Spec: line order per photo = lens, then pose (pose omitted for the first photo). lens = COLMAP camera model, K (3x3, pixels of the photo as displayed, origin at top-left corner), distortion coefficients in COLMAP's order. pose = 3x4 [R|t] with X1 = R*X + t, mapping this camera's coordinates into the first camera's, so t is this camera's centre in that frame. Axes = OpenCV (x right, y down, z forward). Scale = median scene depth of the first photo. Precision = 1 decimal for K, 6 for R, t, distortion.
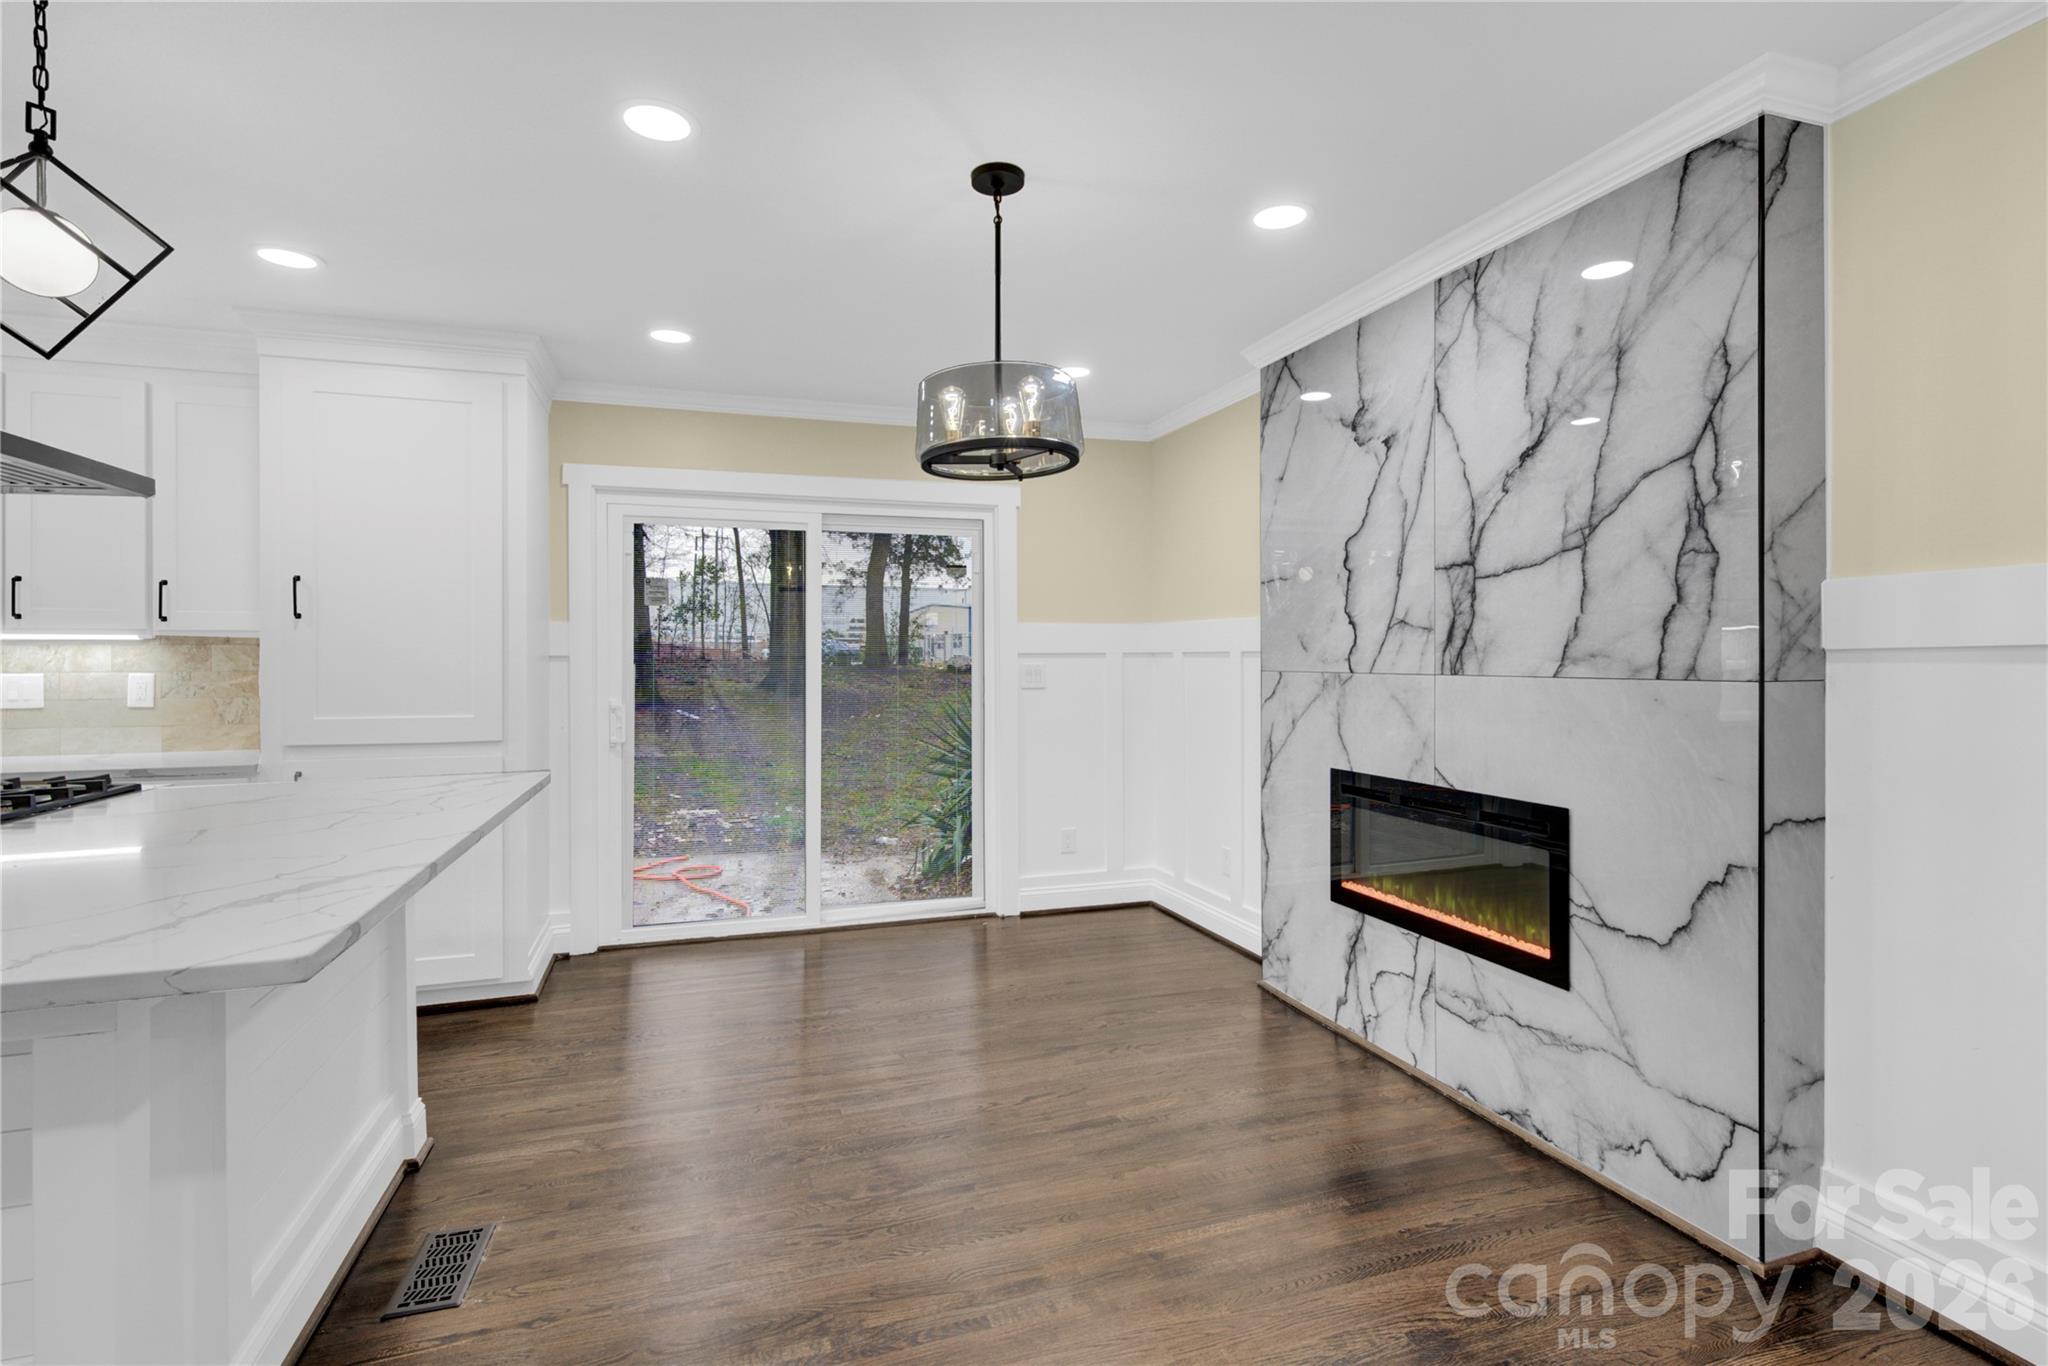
lens RADIAL K [[992.1, 0, 1059.2], [0, 992.1, 656.4], [0, 0, 1]] dist [0.001927, 0.003348]
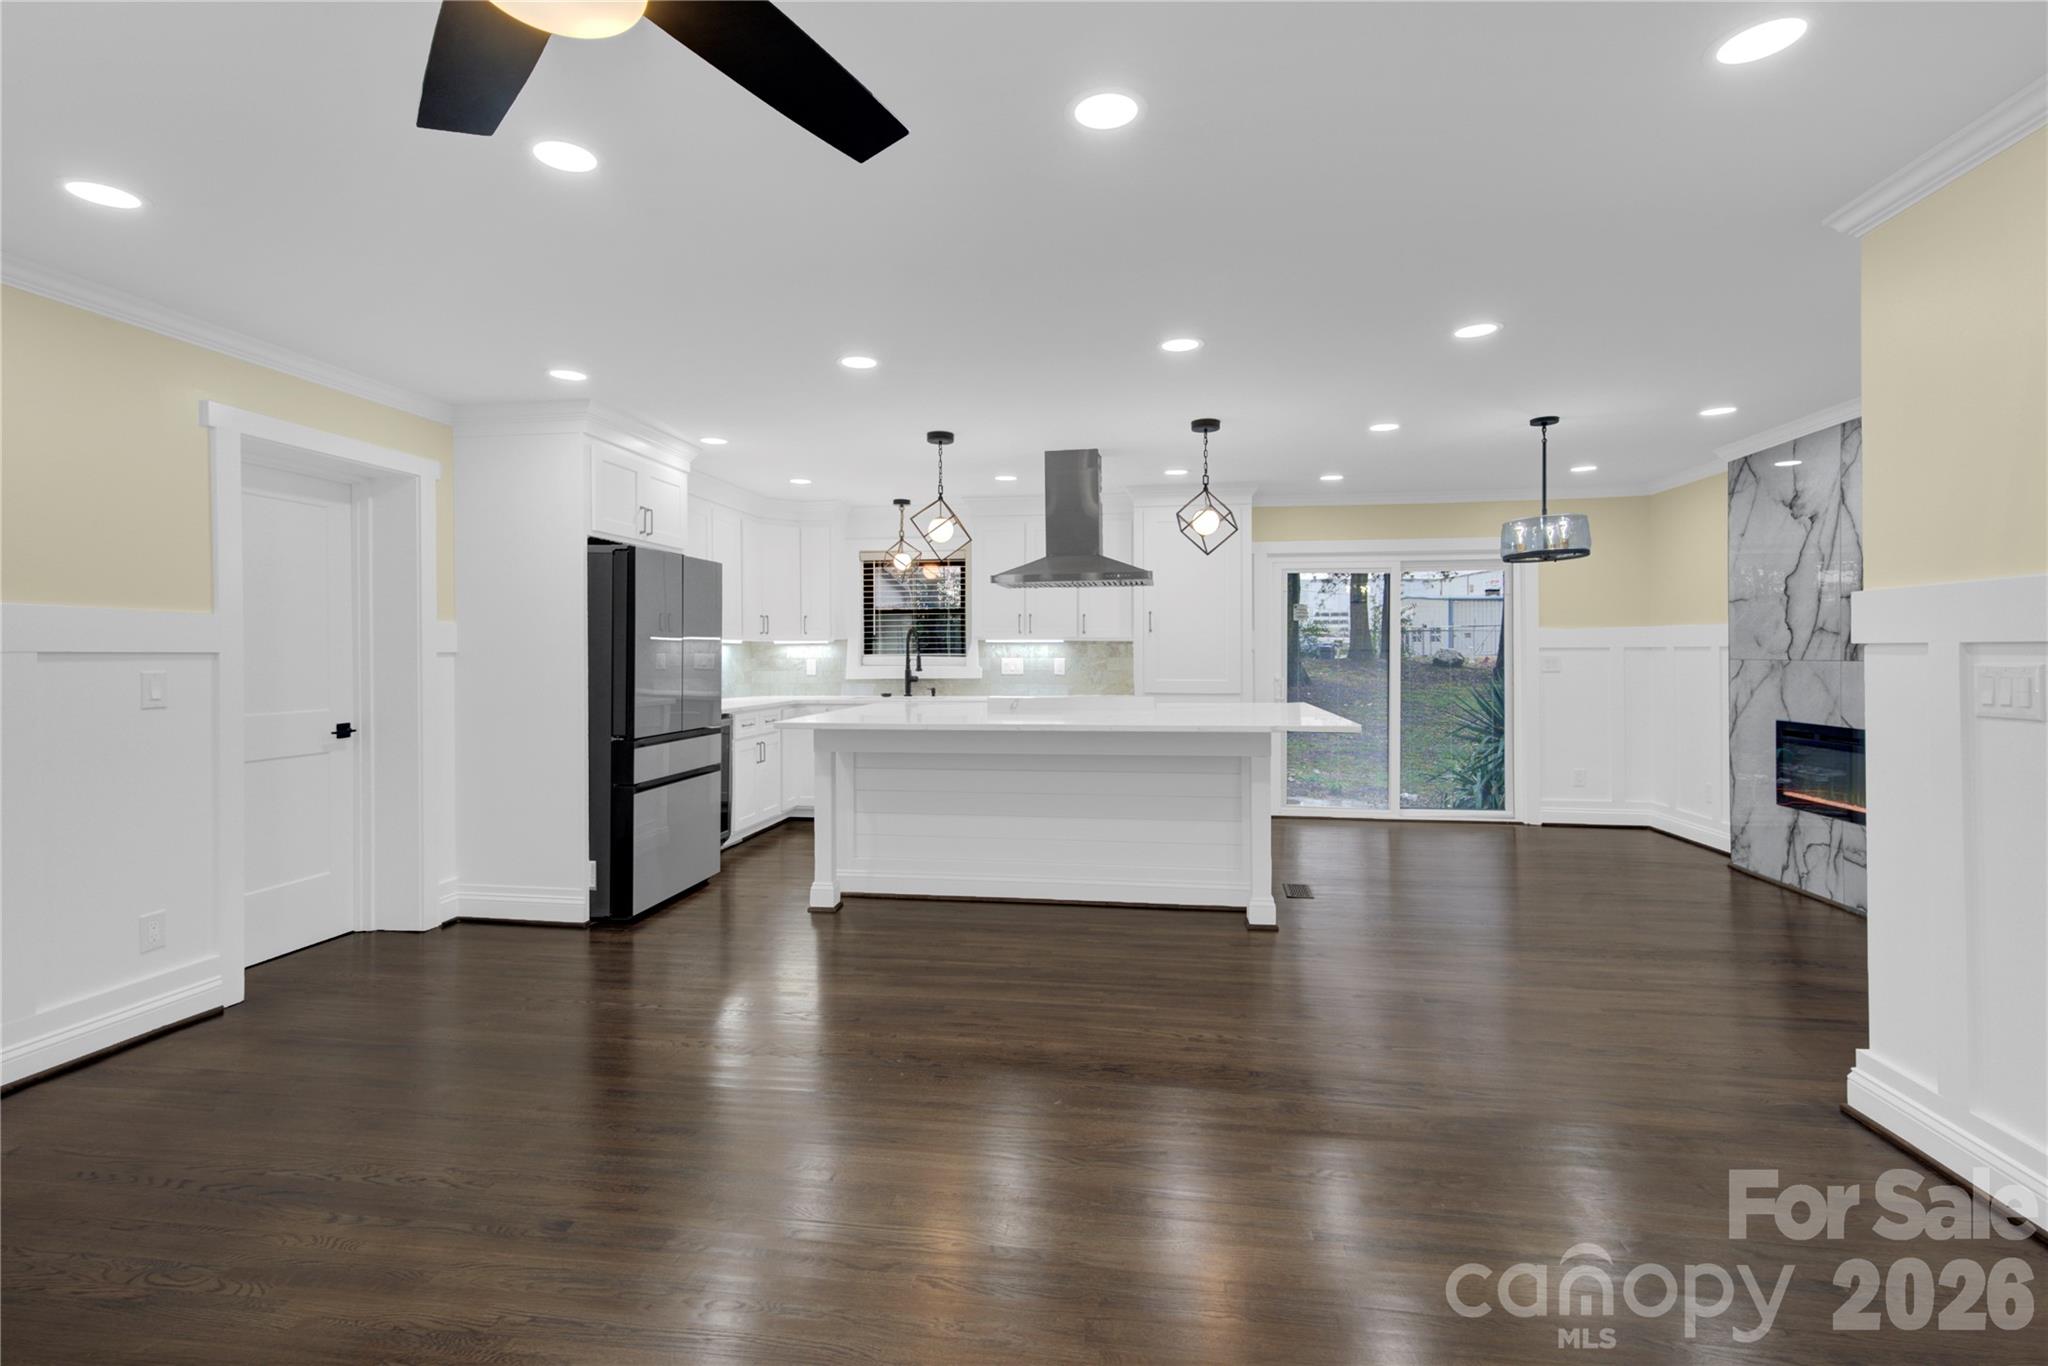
lens RADIAL K [[992.1, 0, 984.6], [0, 992.1, 645.1], [0, 0, 1]] dist [0.001927, 0.003348]
pose [[0.867558, -0.003011, -0.497327, -0.035920], [0.000412, 0.999986, -0.005335, 0.000160], [0.497335, 0.004423, 0.867547, -1.097298]]
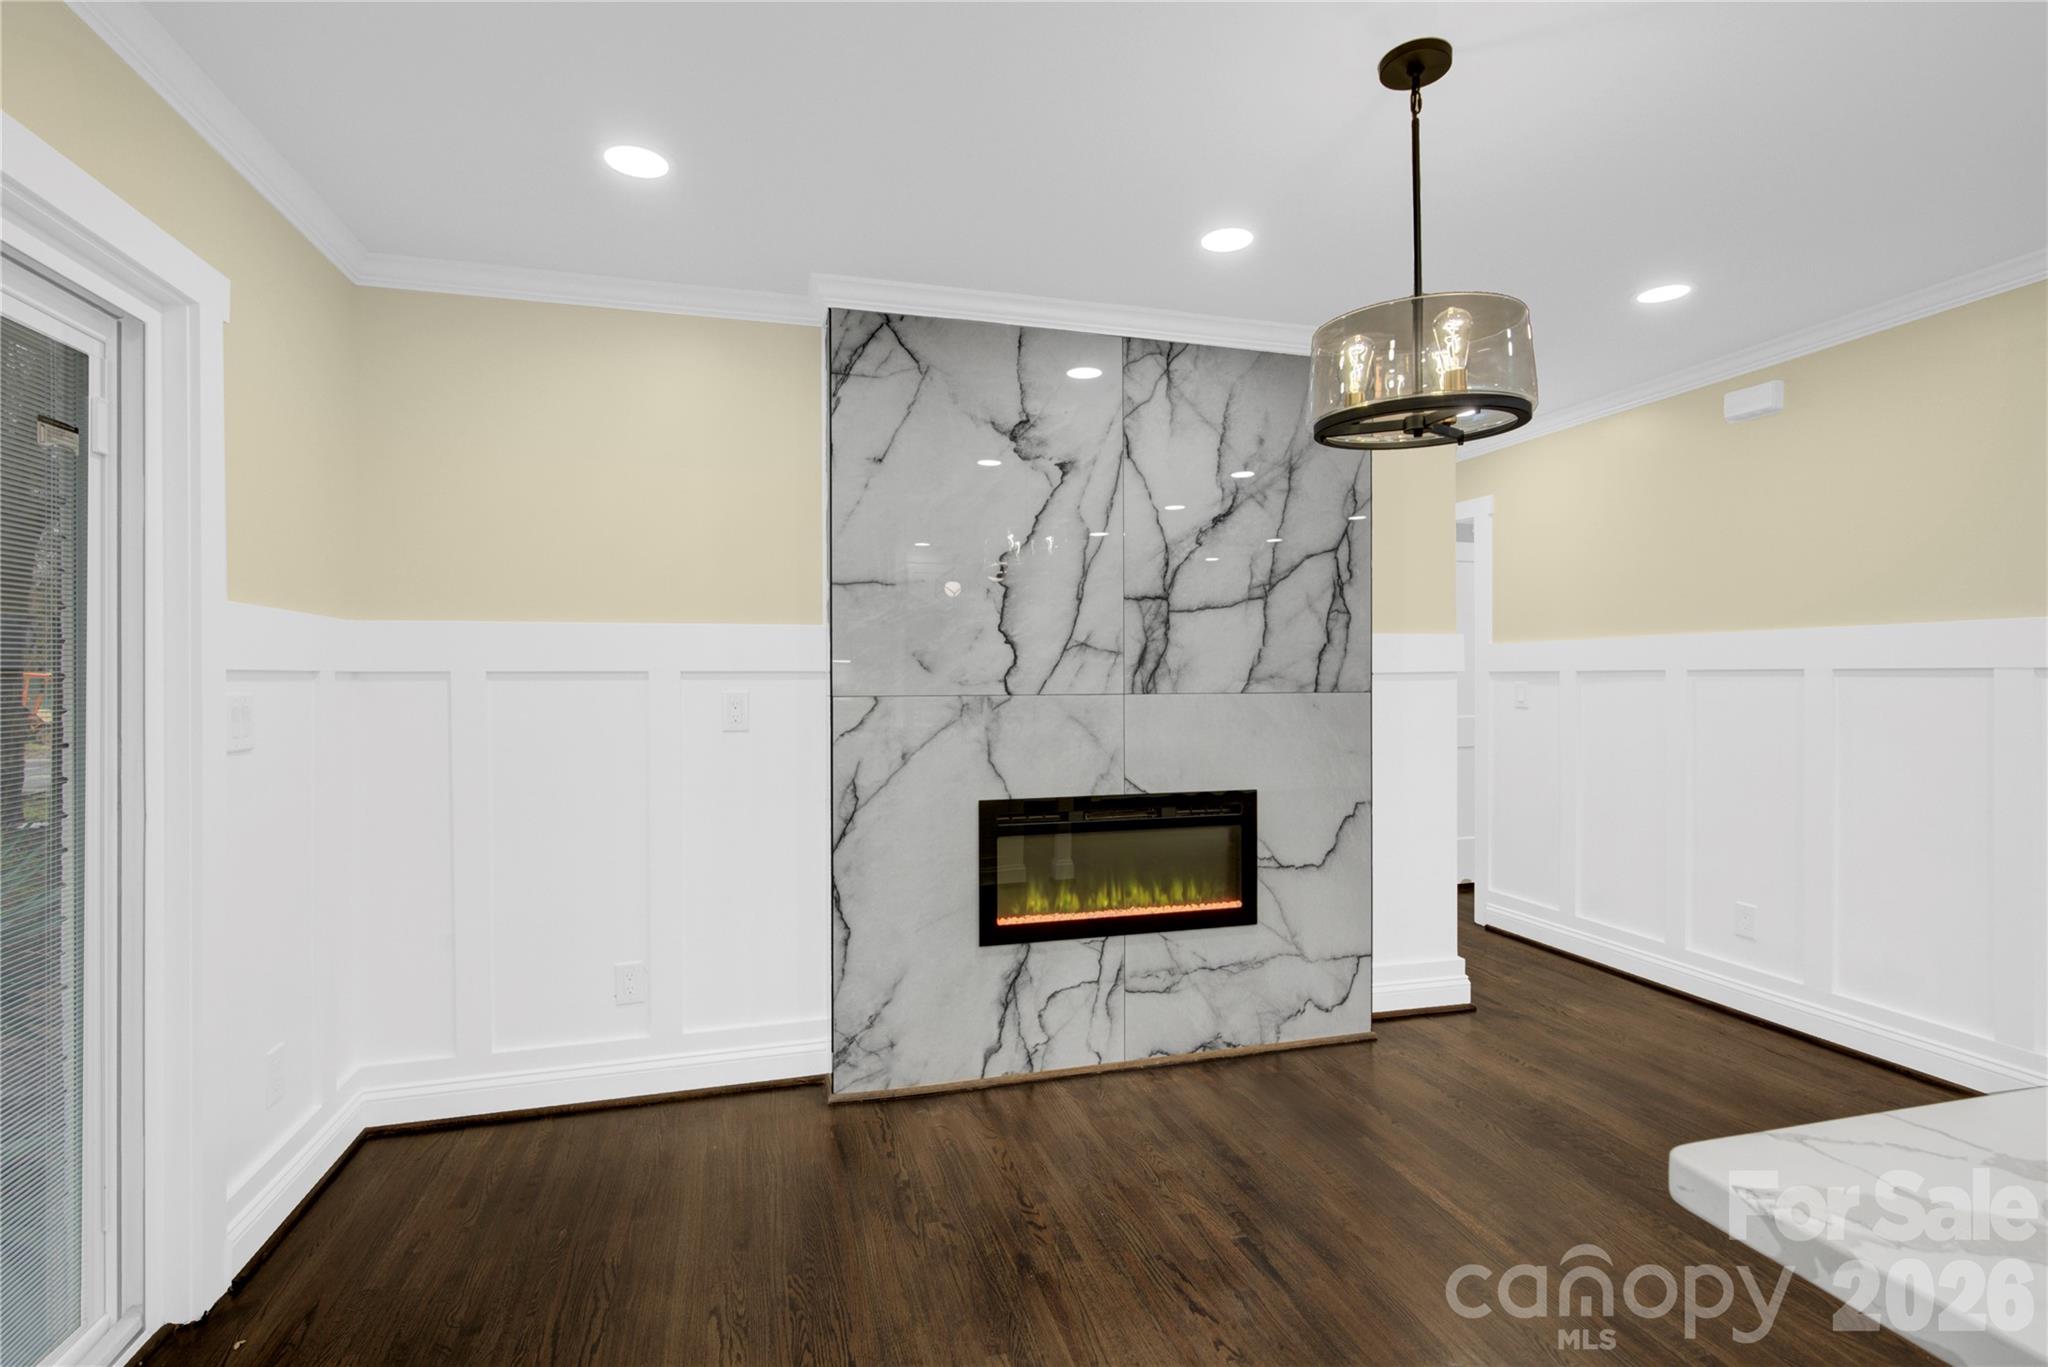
lens RADIAL K [[992.1, 0, 962.0], [0, 992.1, 672.3], [0, 0, 1]] dist [0.001927, 0.003348]
pose [[0.076186, 0.004620, 0.997083, -0.691923], [0.001498, 0.999988, -0.004748, -0.000807], [-0.997093, 0.001855, 0.076178, 1.031571]]
